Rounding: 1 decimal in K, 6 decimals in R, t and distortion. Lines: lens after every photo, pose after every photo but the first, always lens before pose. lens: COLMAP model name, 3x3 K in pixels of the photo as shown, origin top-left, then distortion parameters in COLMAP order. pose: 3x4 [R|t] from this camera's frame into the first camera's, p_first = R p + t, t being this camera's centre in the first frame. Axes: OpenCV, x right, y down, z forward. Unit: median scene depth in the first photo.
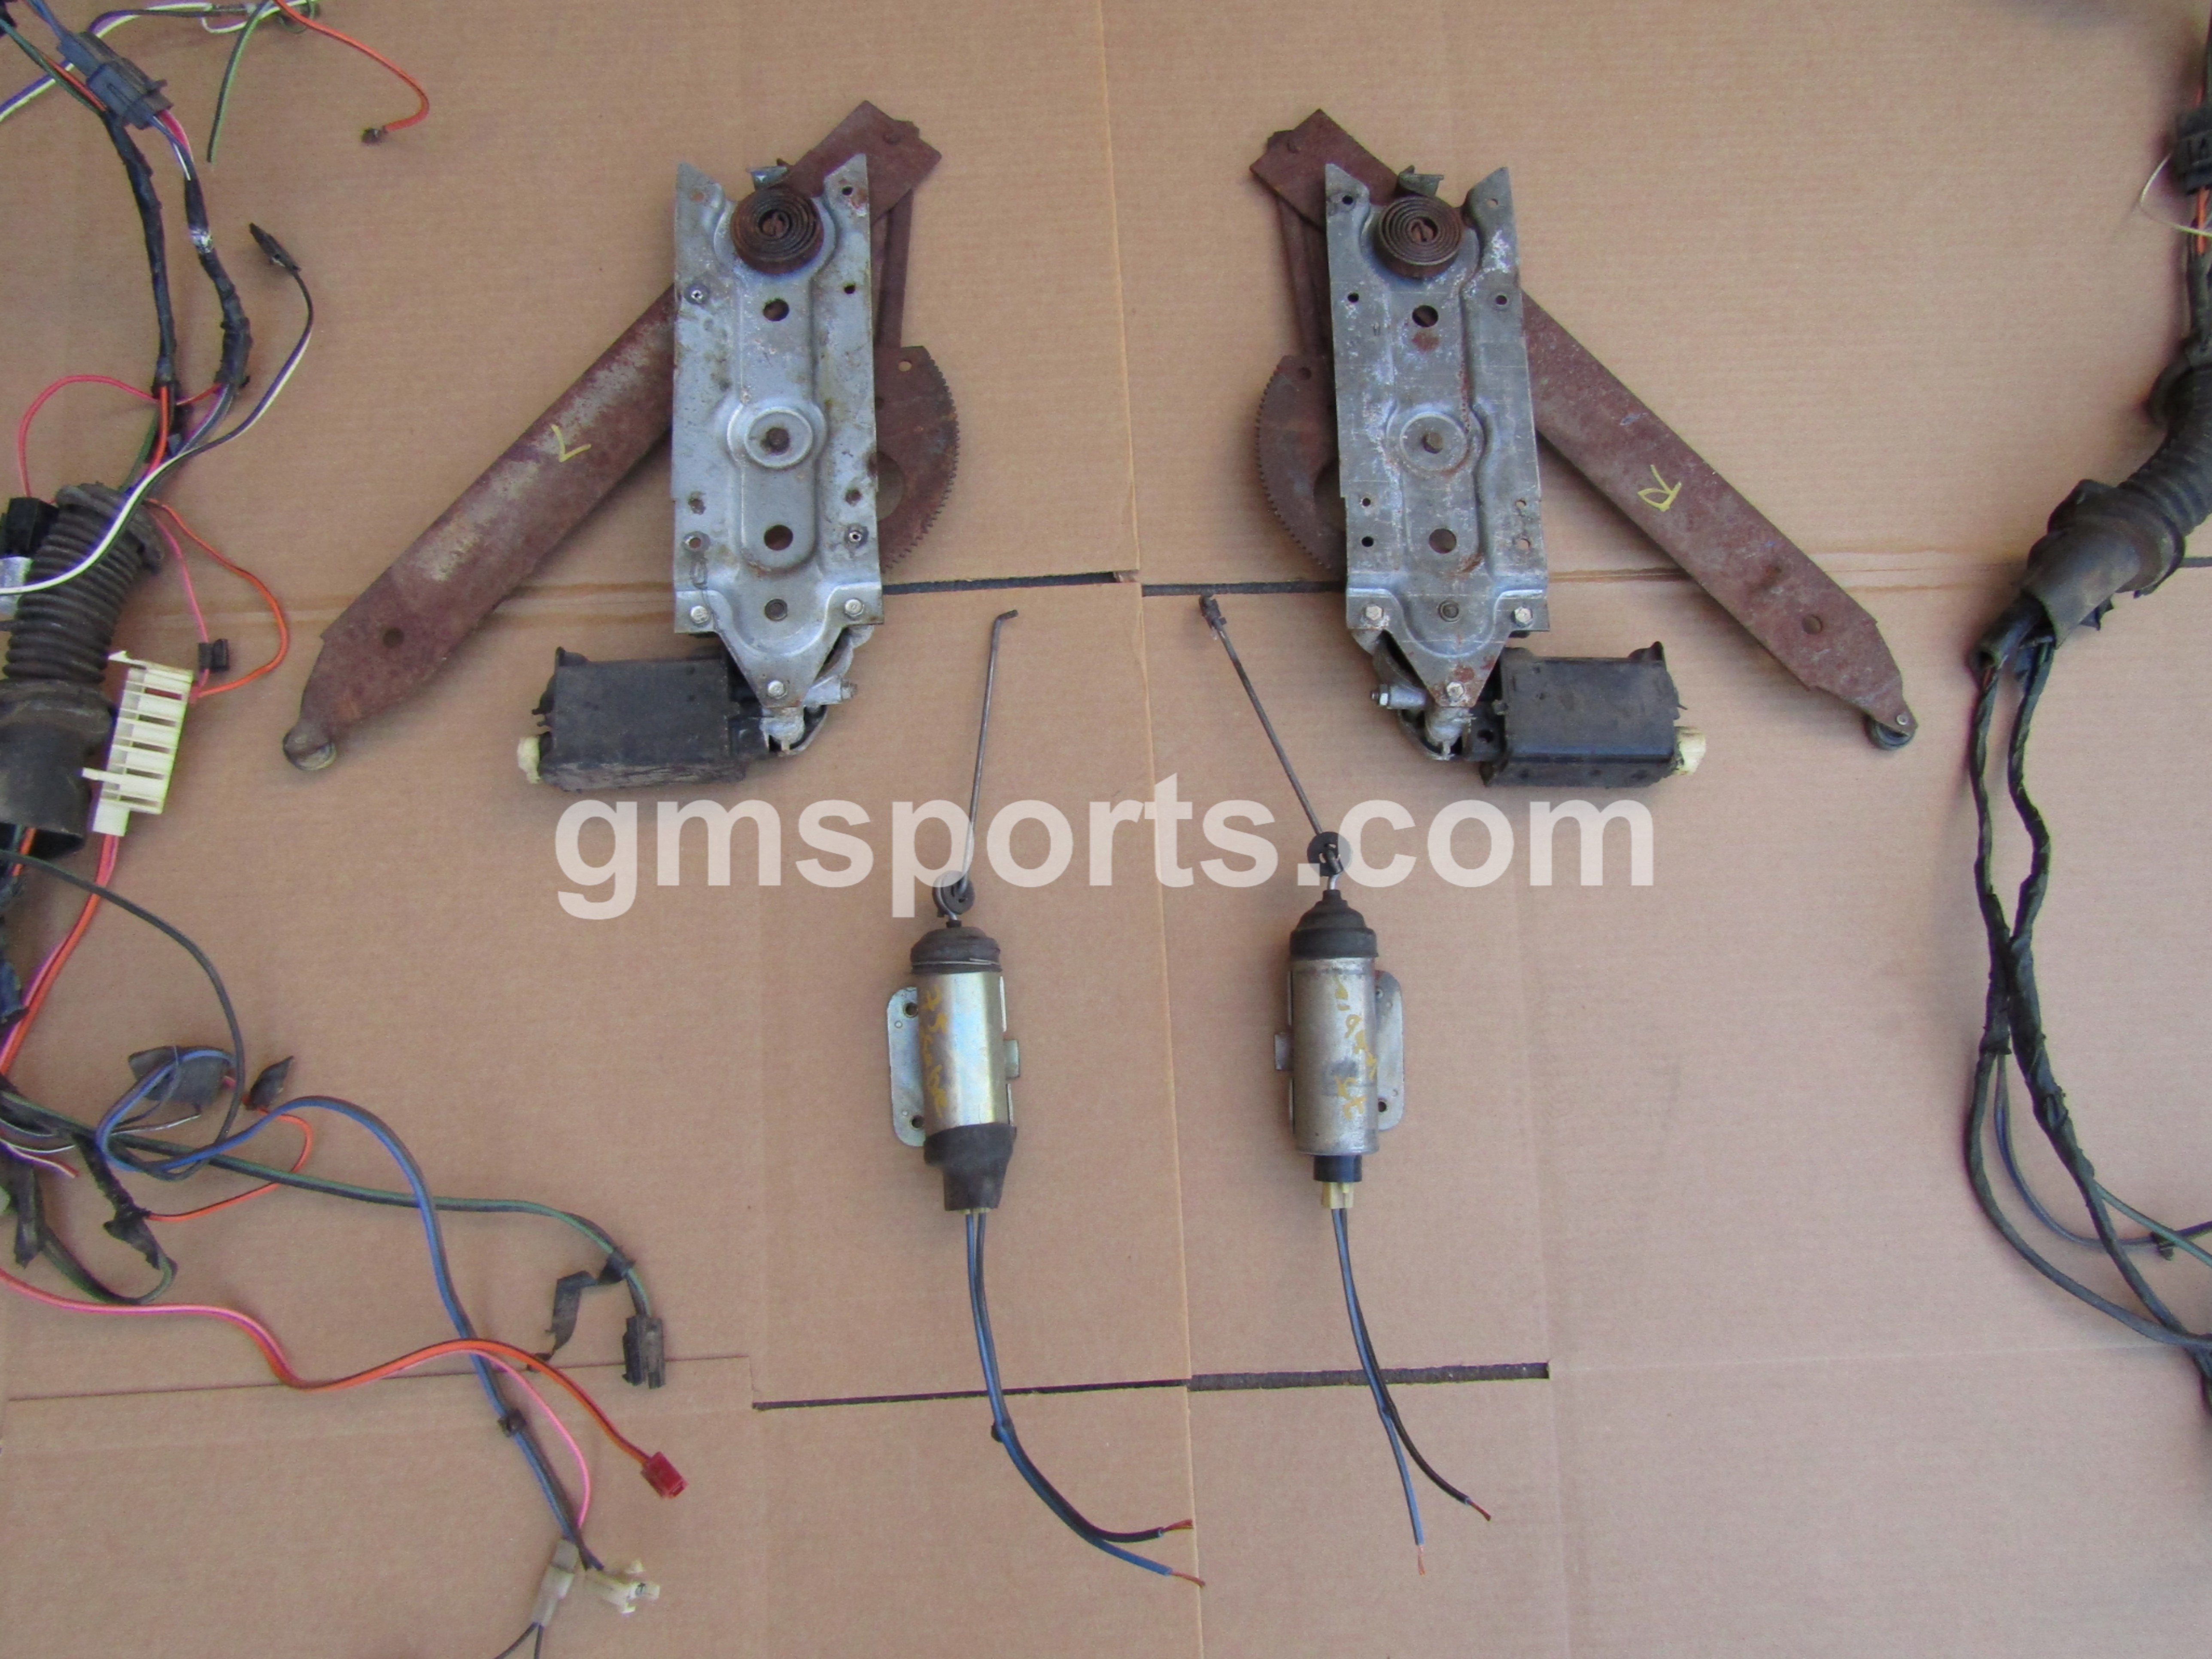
lens RADIAL K [[1572.5, 0, 1118.5], [0, 1572.5, 829.1], [0, 0, 1]] dist [-0.005131, -0.001225]
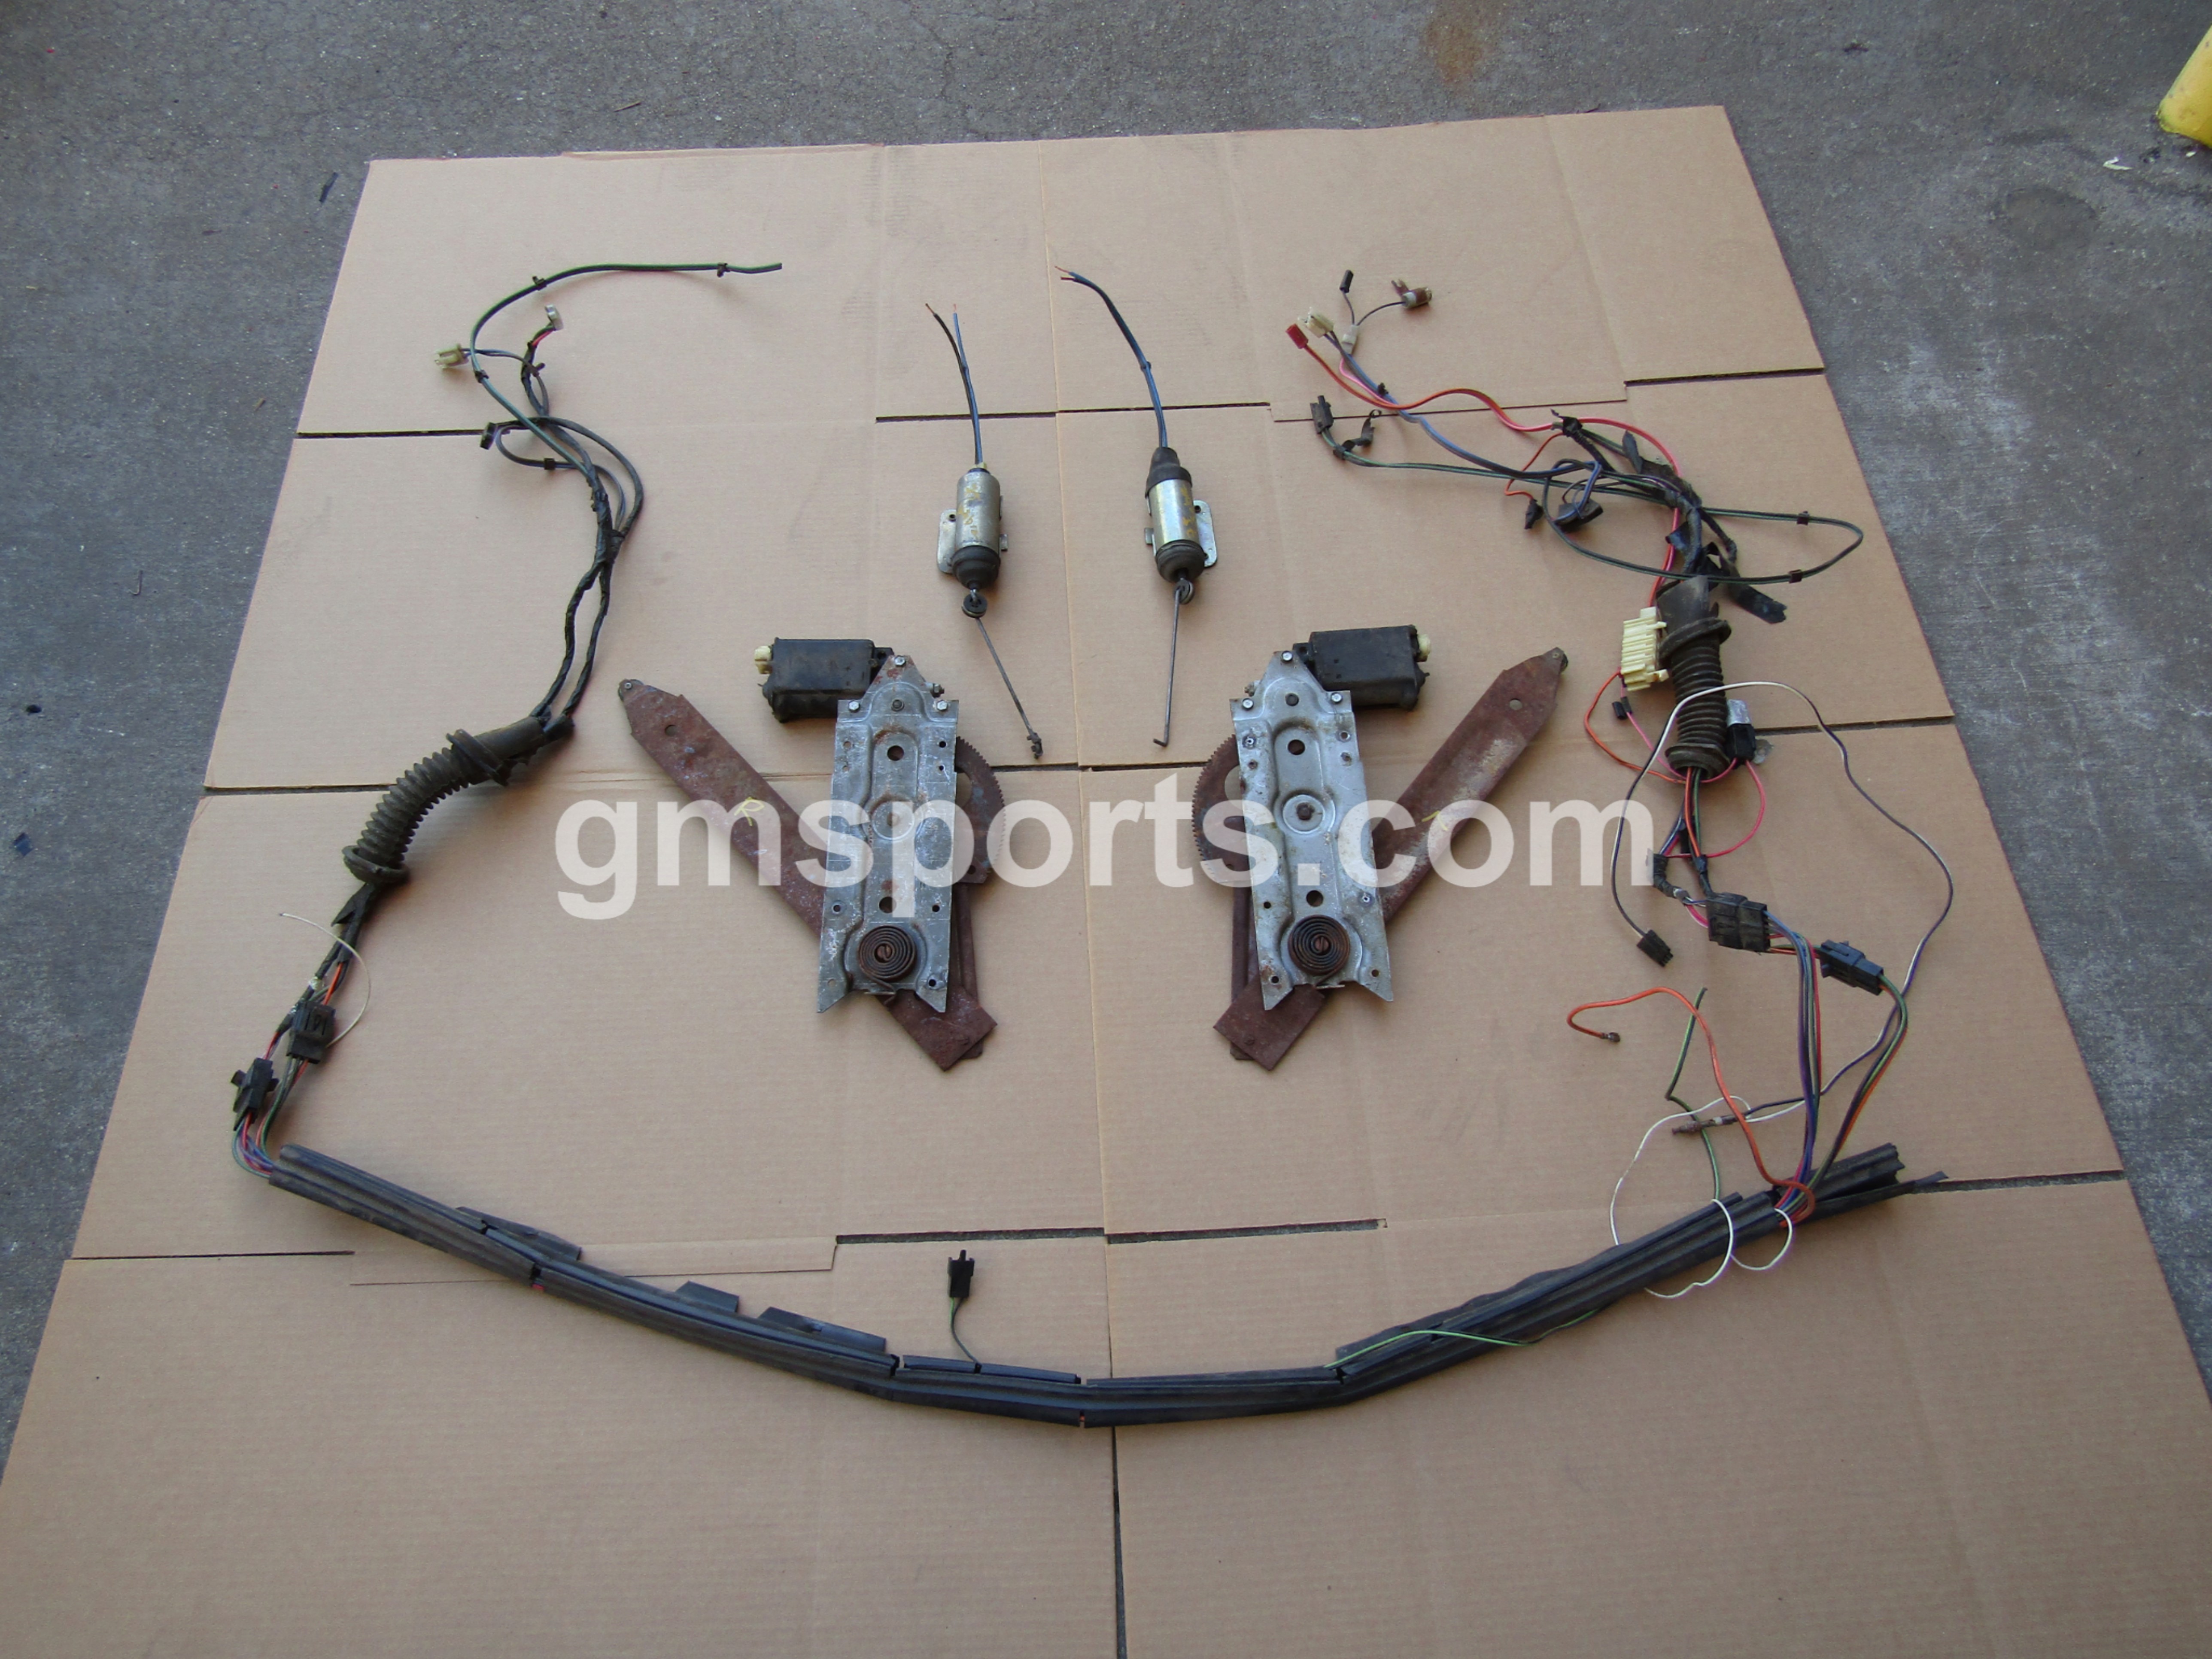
lens RADIAL K [[1514.0, 0, 1106.0], [0, 1514.0, 829.5], [0, 0, 1]] dist [-0.006443, -0.006648]
pose [[-0.999790, -0.011371, -0.017032, 0.011793], [-0.001548, -0.787333, 0.616527, -1.205837], [-0.020420, 0.616424, 0.787150, -0.201249]]
